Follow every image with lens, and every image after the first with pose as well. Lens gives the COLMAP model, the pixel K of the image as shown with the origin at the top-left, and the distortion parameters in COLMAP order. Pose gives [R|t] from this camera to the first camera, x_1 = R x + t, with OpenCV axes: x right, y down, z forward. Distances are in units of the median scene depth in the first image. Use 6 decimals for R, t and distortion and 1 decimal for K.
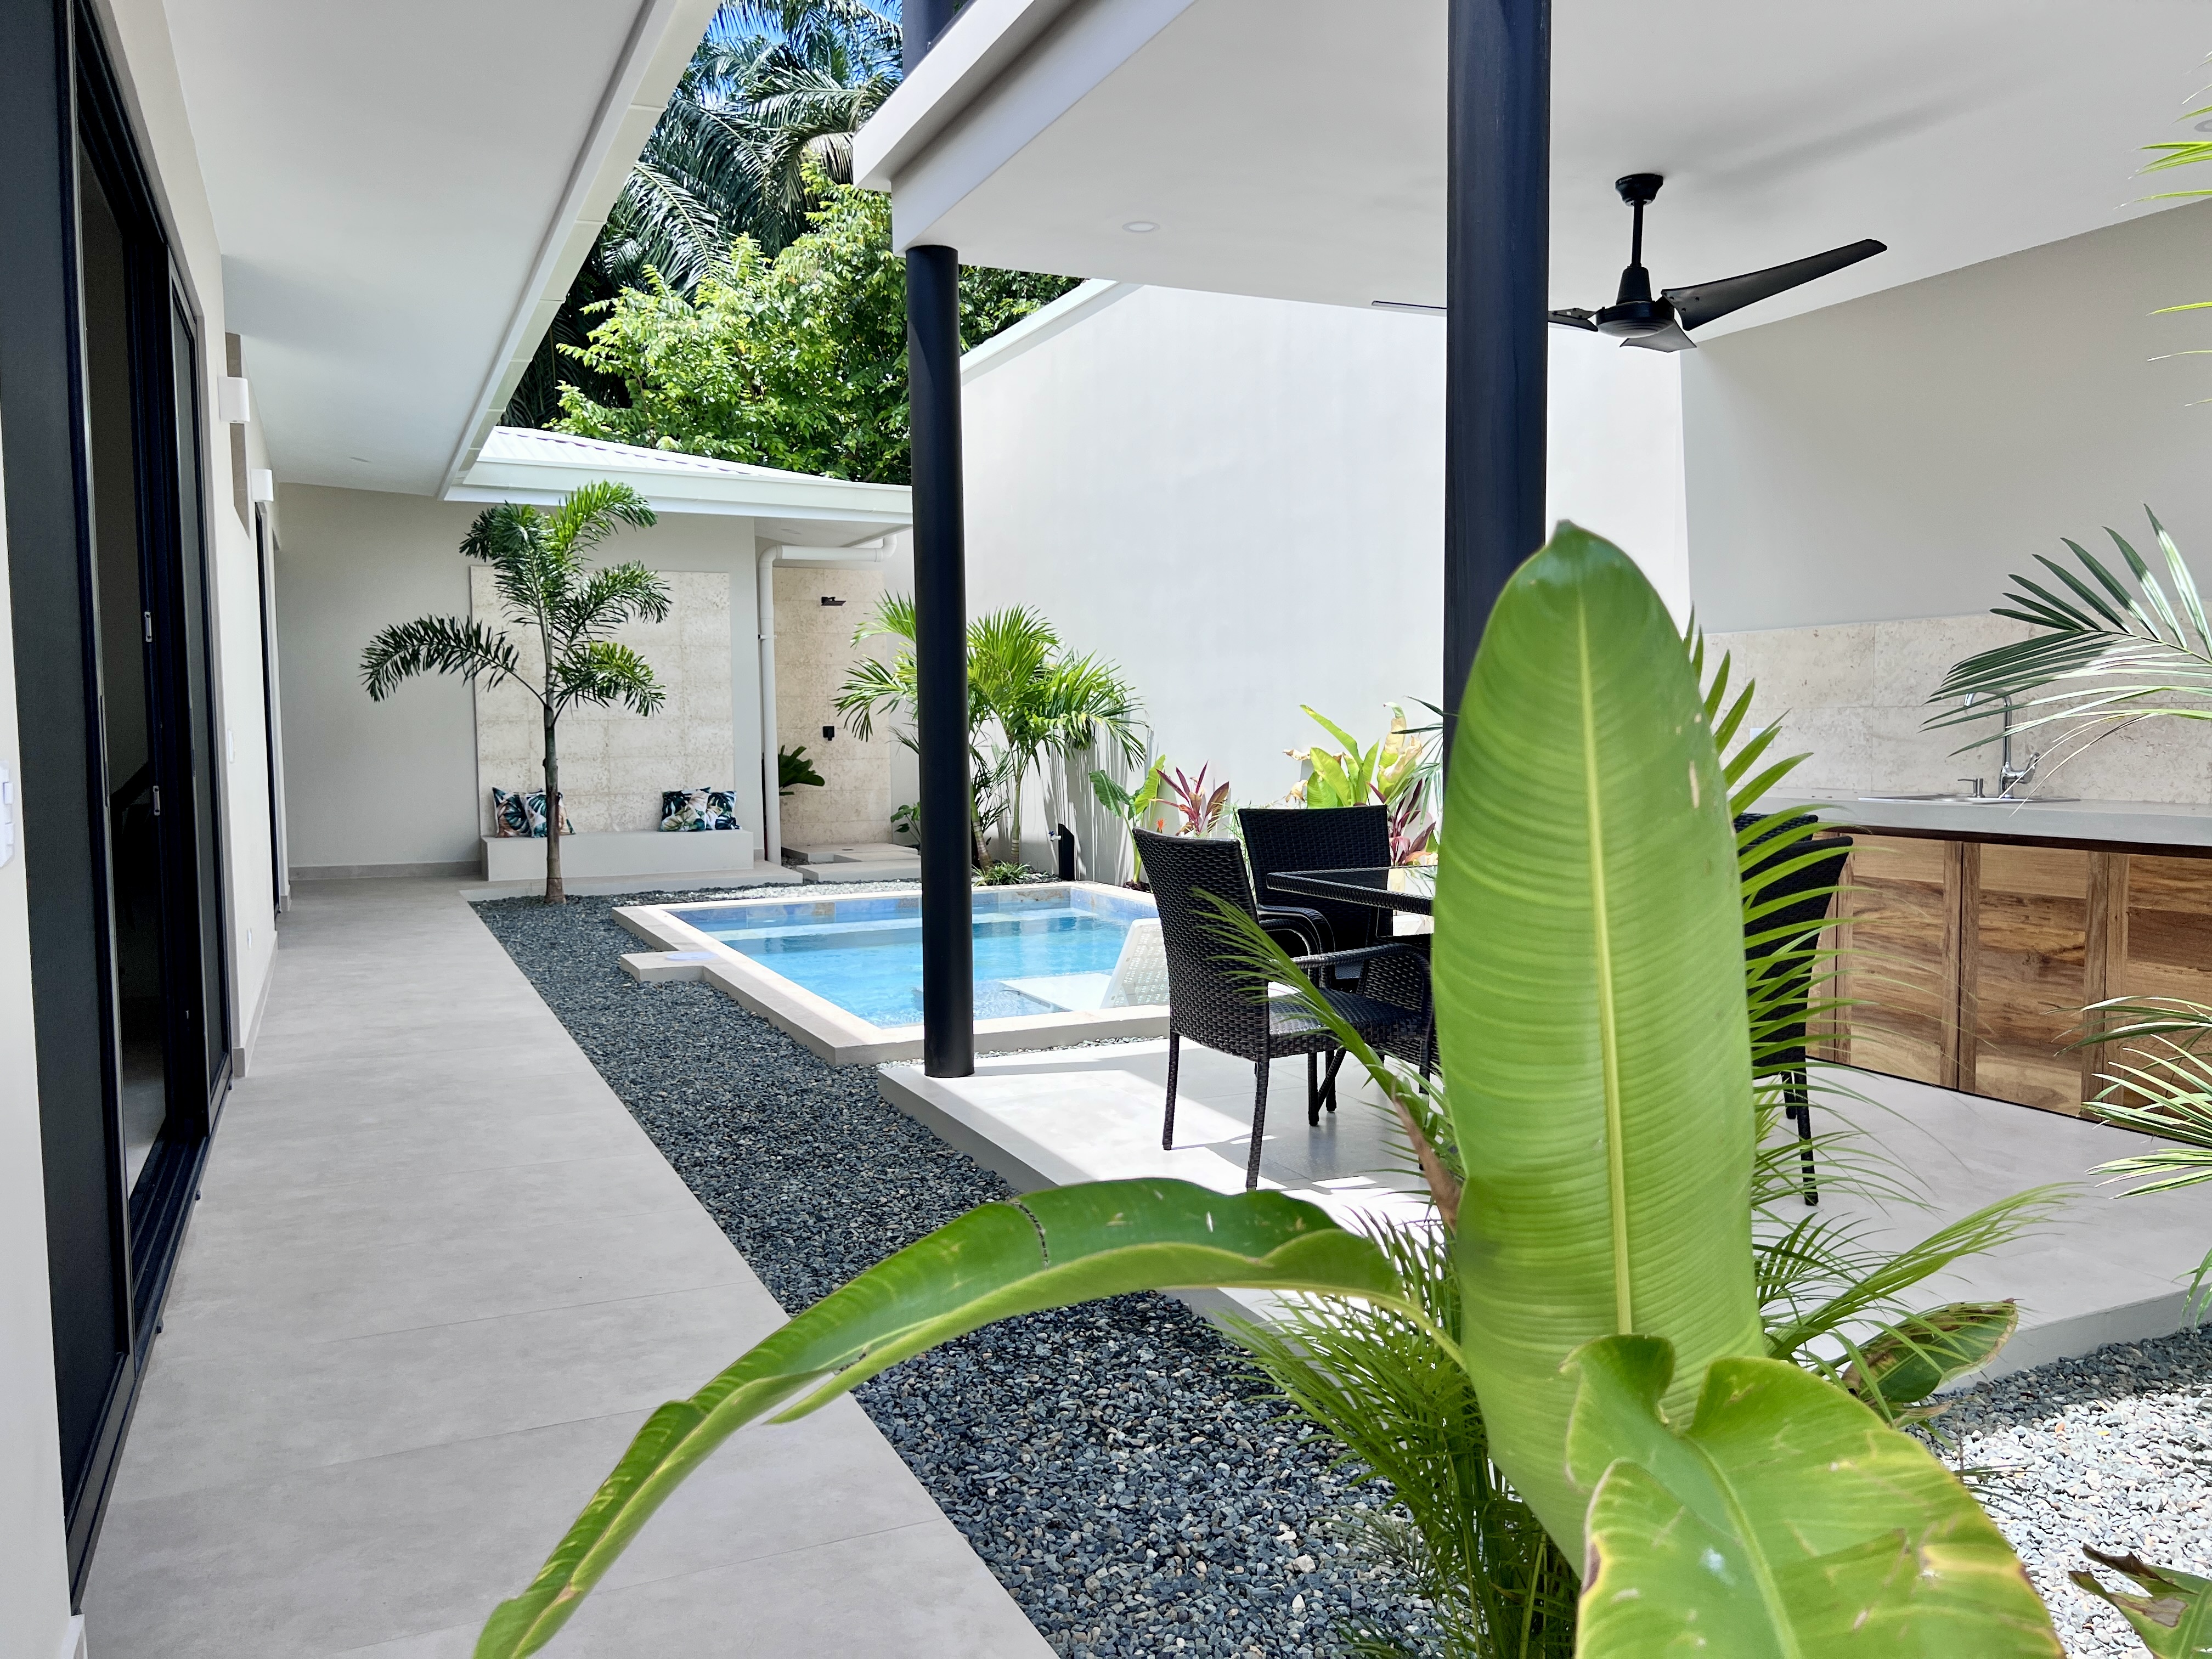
lens RADIAL K [[1641.2, 0, 1115.5], [0, 1641.2, 835.4], [0, 0, 1]] dist [0.106547, -0.187638]
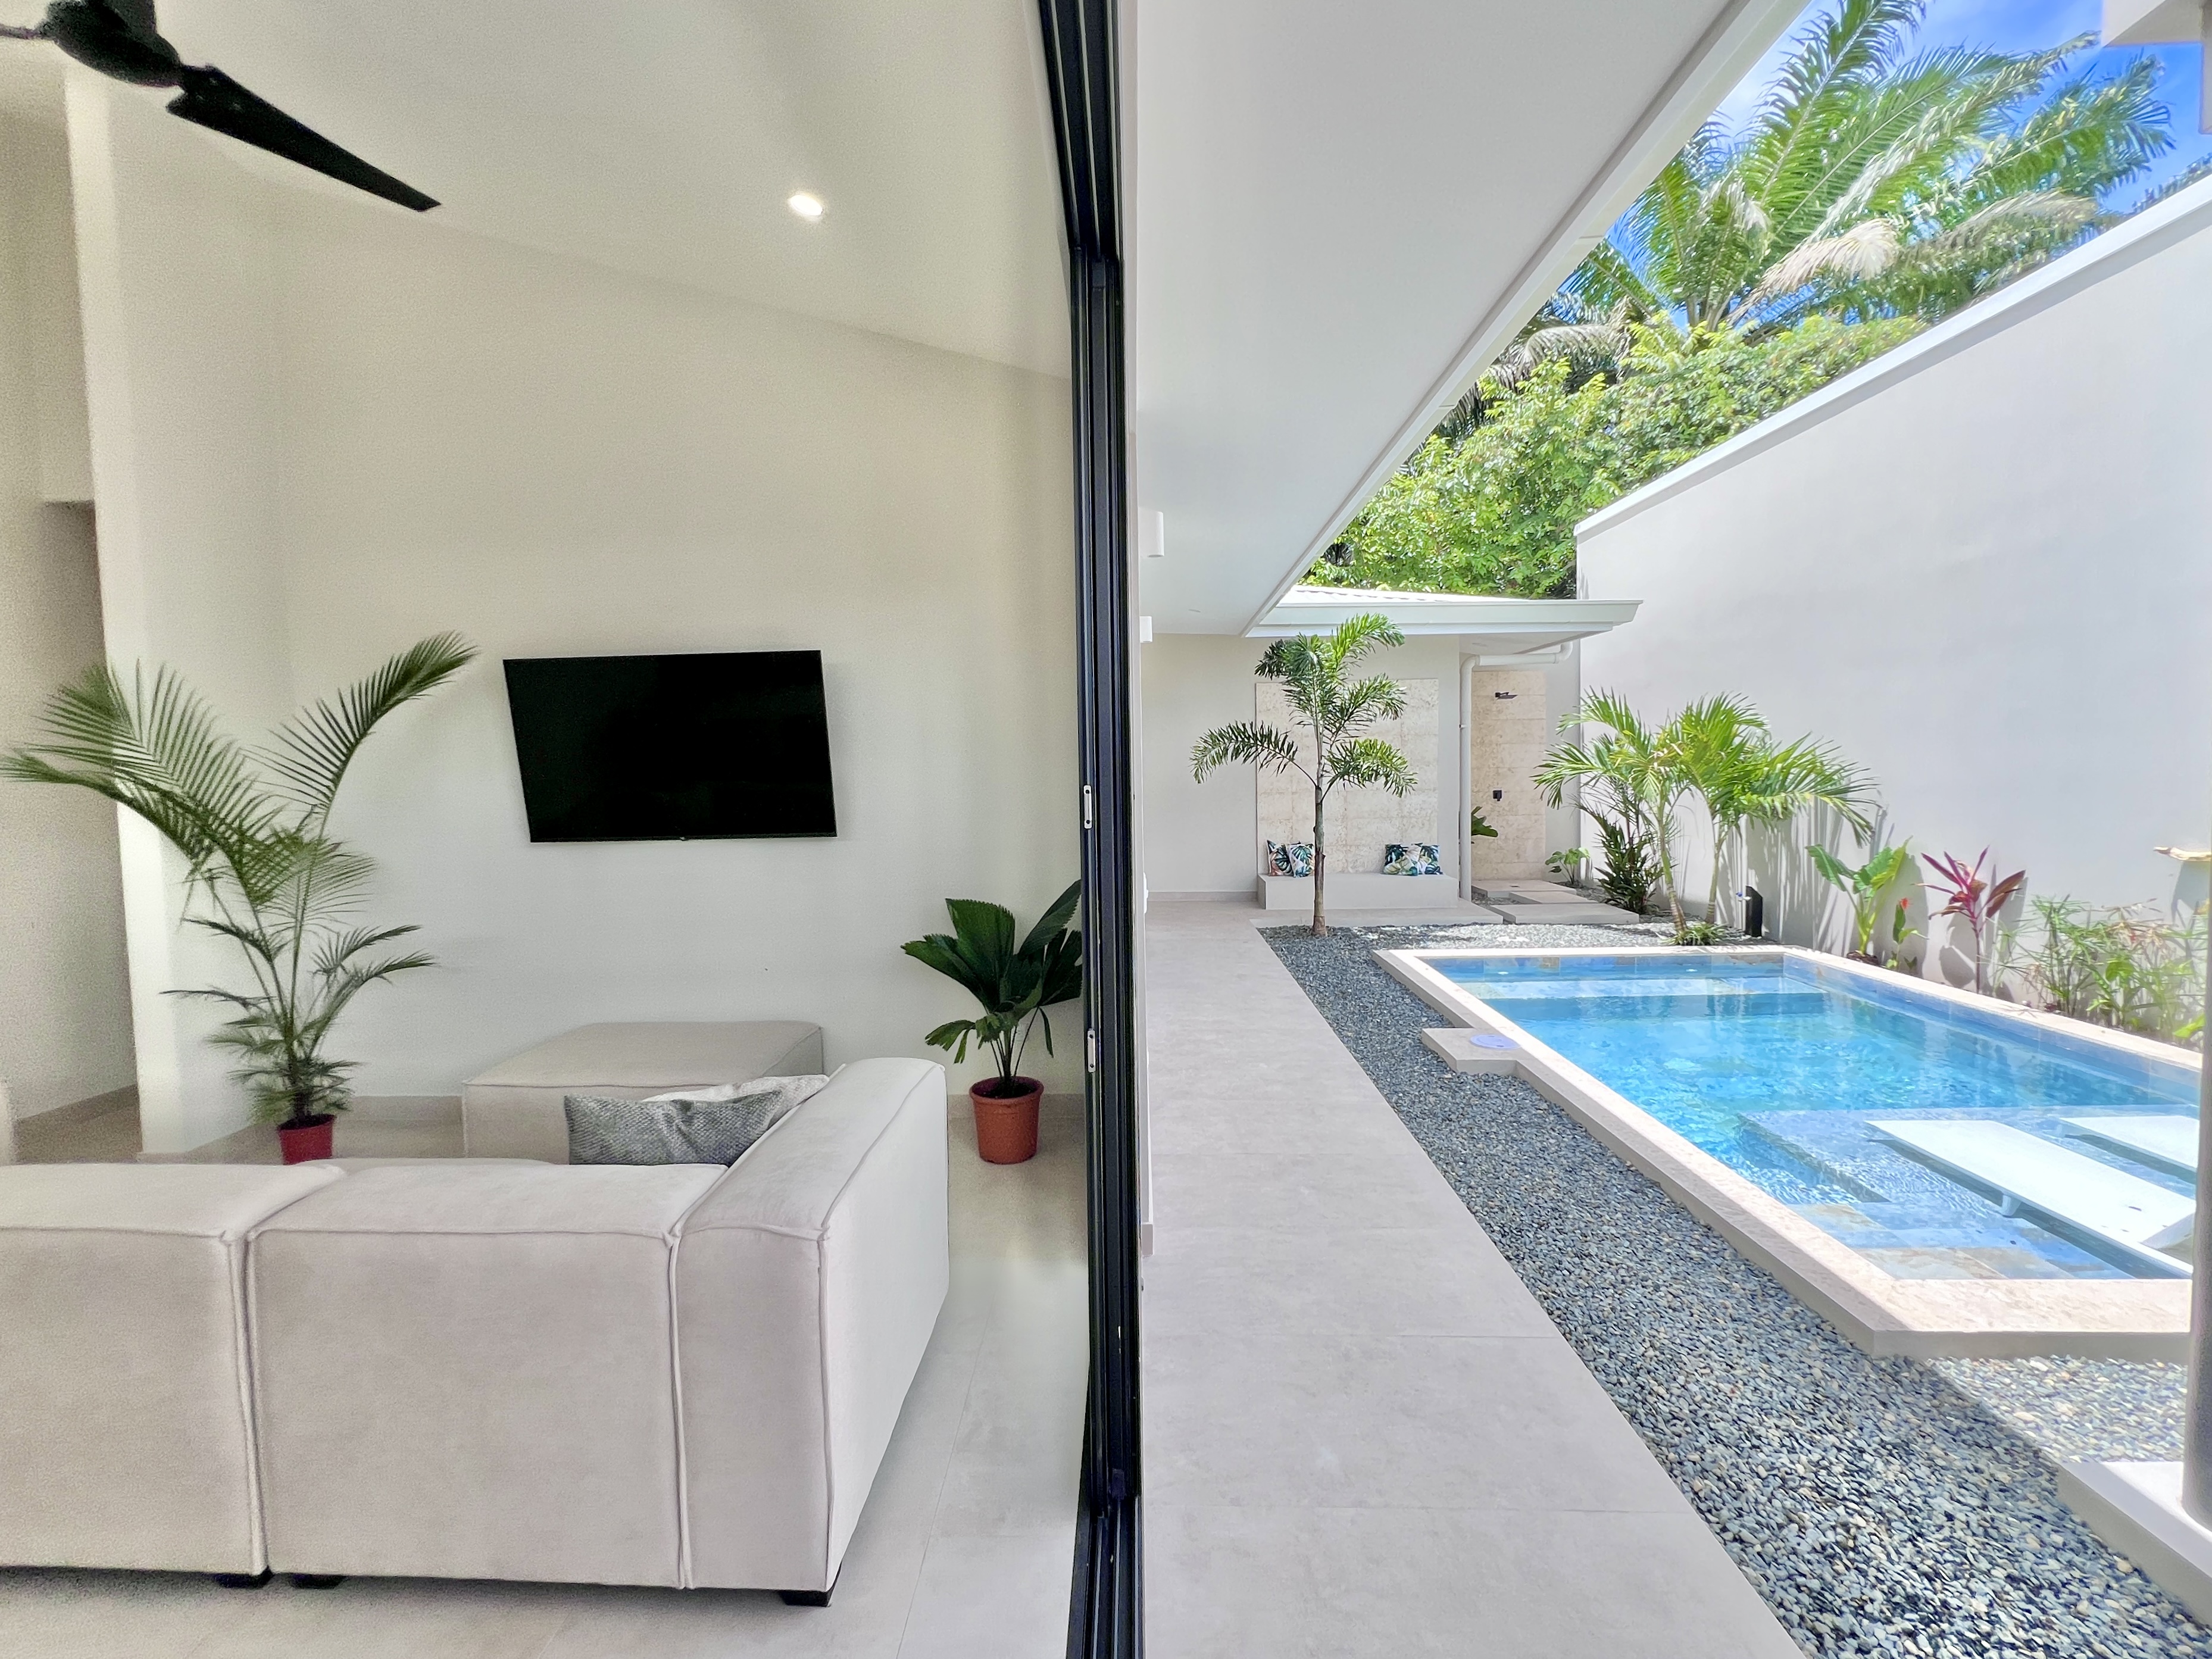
lens RADIAL K [[961.9, 0, 1106.0], [0, 961.9, 829.5], [0, 0, 1]] dist [-0.001386, 0.000004]
pose [[0.891701, 0.023968, -0.451990, -0.145186], [-0.024102, 0.999695, 0.005464, -0.043789], [0.451983, 0.006022, 0.892006, 0.238654]]
